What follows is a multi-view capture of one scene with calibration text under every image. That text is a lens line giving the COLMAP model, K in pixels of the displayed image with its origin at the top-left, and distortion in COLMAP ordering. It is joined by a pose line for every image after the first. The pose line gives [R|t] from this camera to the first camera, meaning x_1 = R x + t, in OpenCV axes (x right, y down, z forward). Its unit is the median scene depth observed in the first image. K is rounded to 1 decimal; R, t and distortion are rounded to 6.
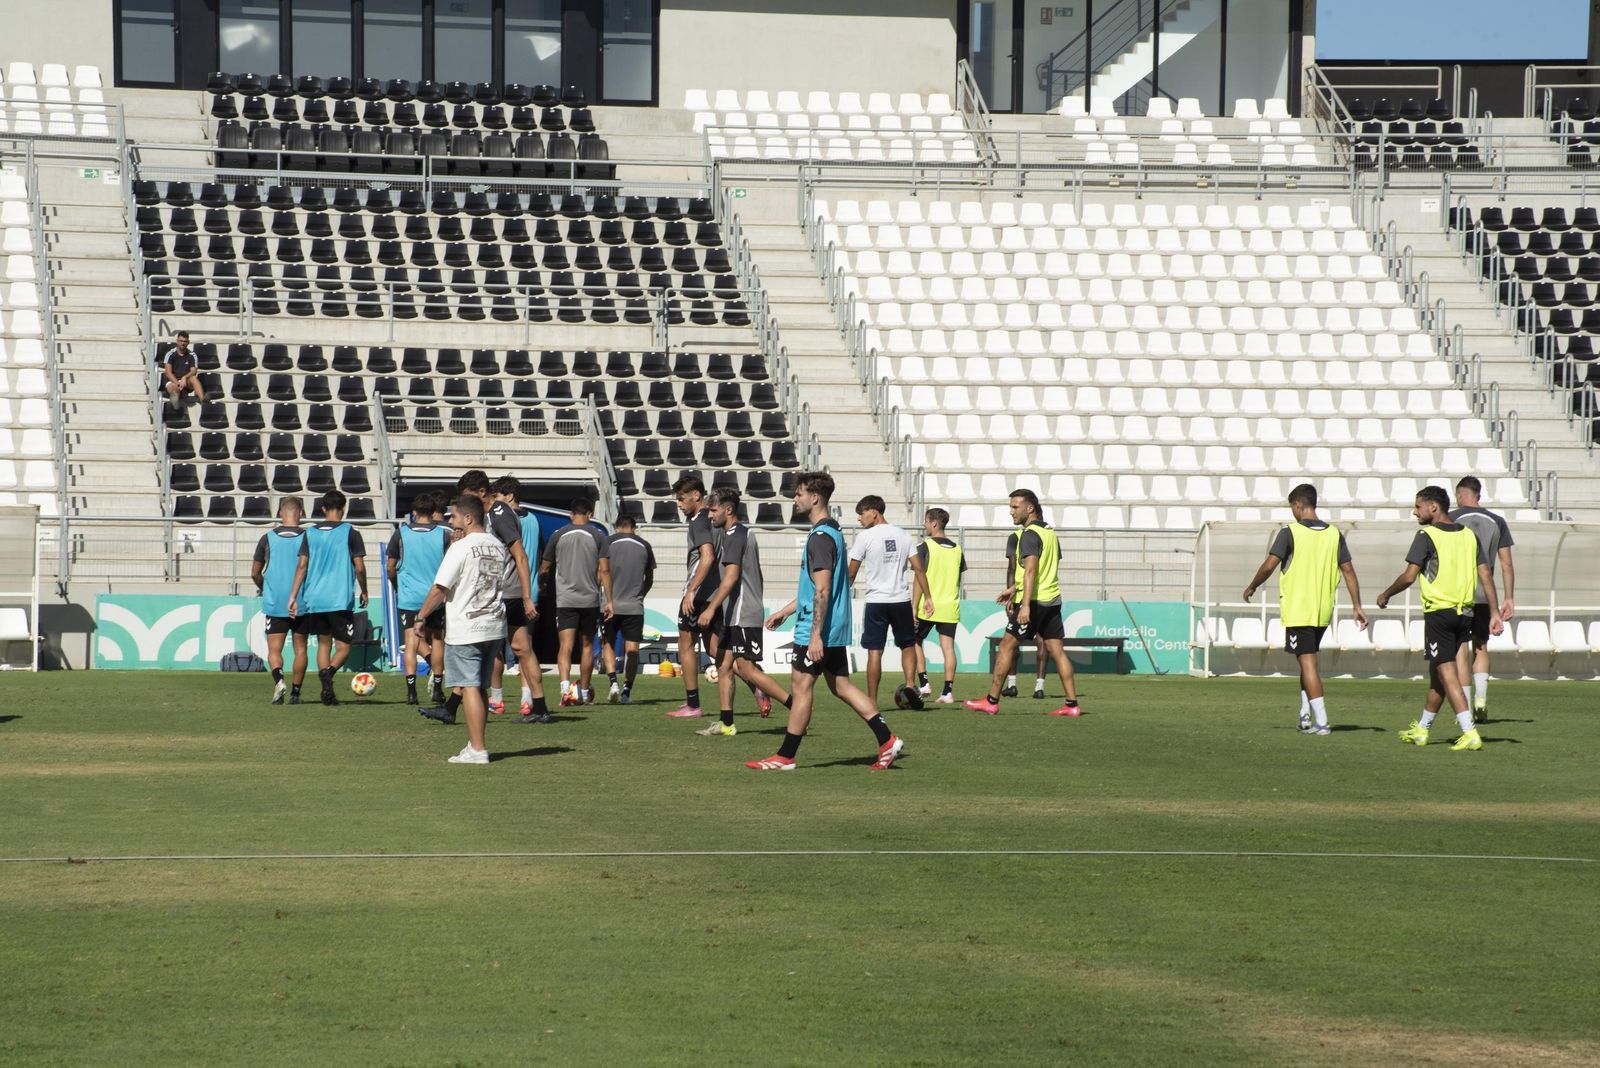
lens RADIAL K [[5712.4, 0, 798.5], [0, 5712.4, 548.2], [0, 0, 1]] dist [1.275500, 0.000000]
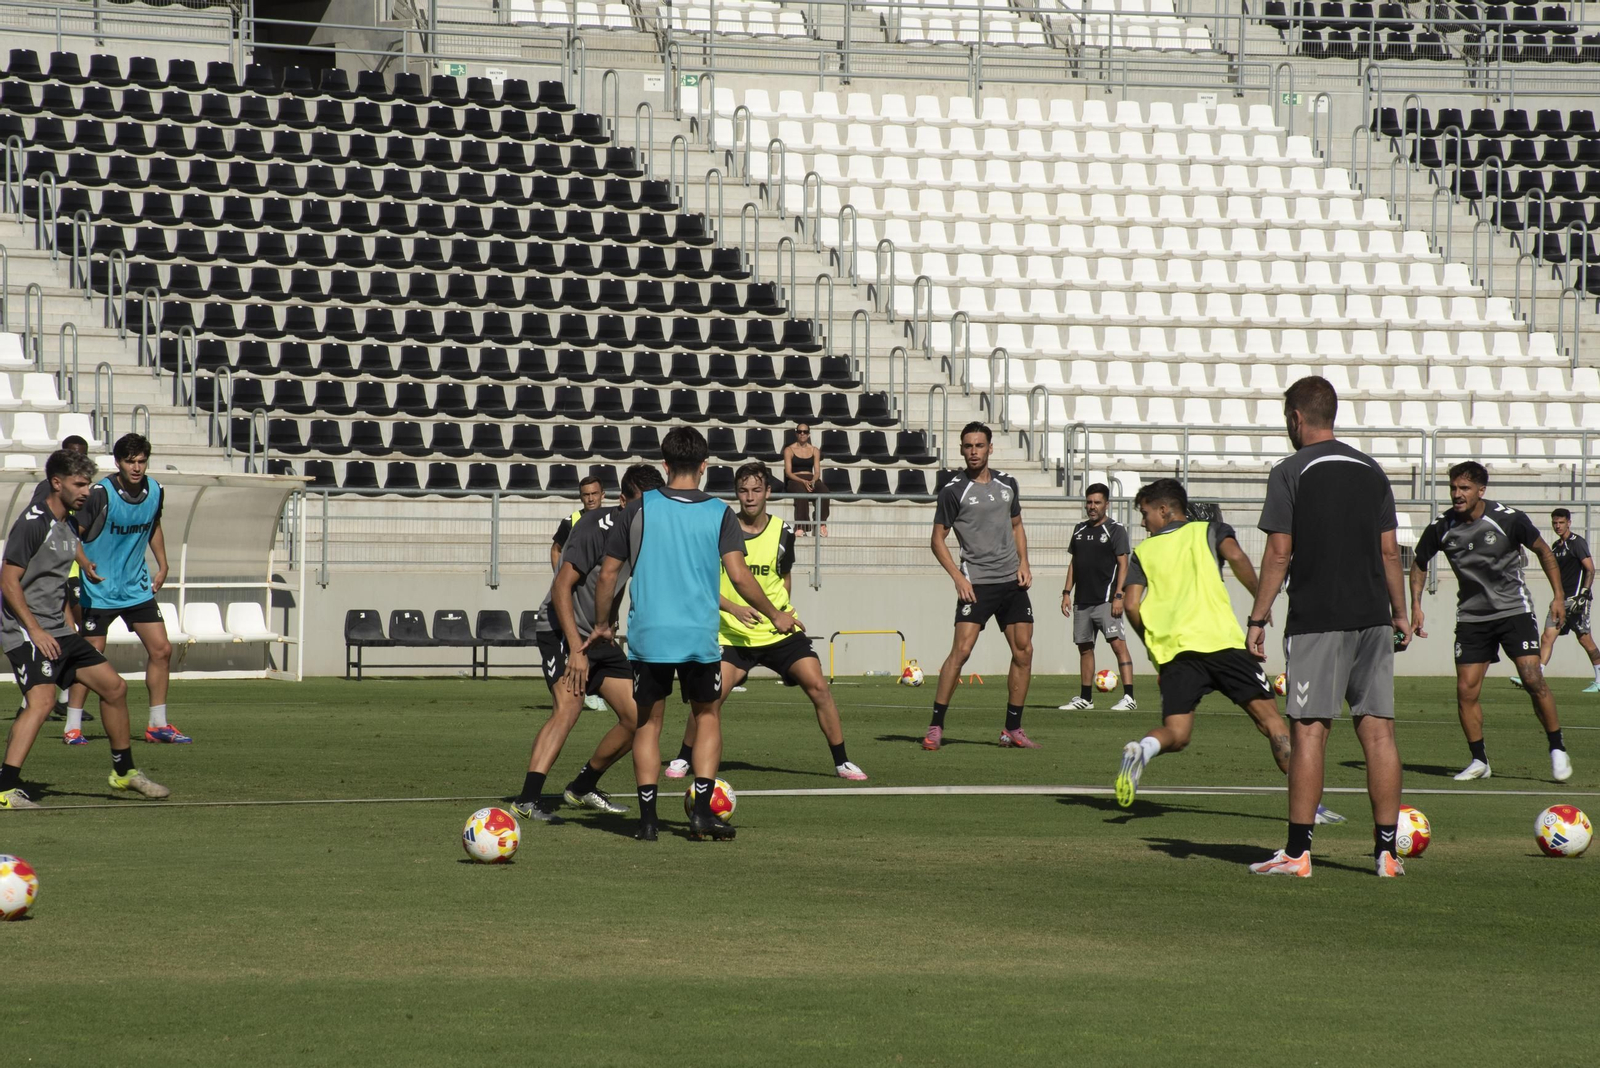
lens RADIAL K [[7770.8, 0, 848.1], [0, 7770.8, 568.3], [0, 0, 1]] dist [2.378269, 0.000000]
pose [[0.952438, -0.003001, 0.304718, -0.099331], [0.000333, 0.999961, 0.008808, -0.000986], [-0.304733, -0.008288, 0.952402, -0.015787]]
